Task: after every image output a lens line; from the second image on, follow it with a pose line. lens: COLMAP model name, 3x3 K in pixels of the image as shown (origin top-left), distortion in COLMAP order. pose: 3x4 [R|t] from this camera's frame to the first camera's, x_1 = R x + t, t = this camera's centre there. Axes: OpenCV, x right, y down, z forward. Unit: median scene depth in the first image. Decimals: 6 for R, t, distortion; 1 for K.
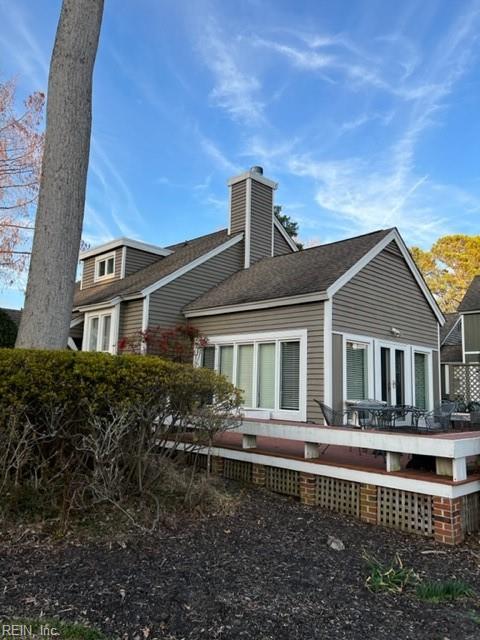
lens RADIAL K [[478.4, 0, 237.6], [0, 478.4, 317.6], [0, 0, 1]] dist [-0.001364, -0.010515]
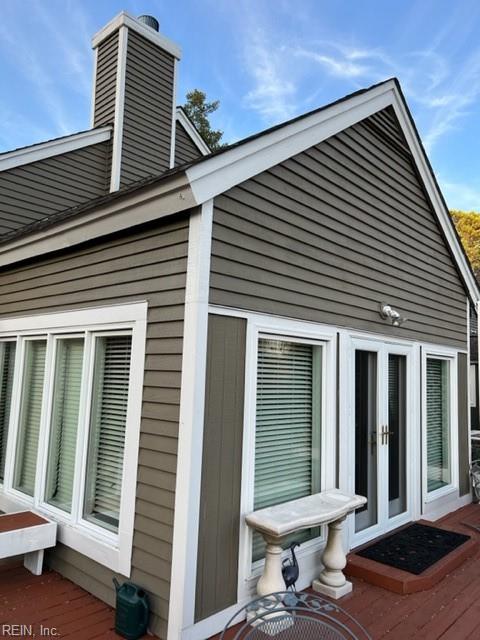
lens RADIAL K [[478.4, 0, 260.1], [0, 478.4, 318.1], [0, 0, 1]] dist [-0.001364, -0.010515]
pose [[0.997104, 0.010175, 0.075365, 0.181099], [-0.012548, 0.999438, 0.031081, 0.021670], [-0.075006, -0.031937, 0.996672, 0.580507]]
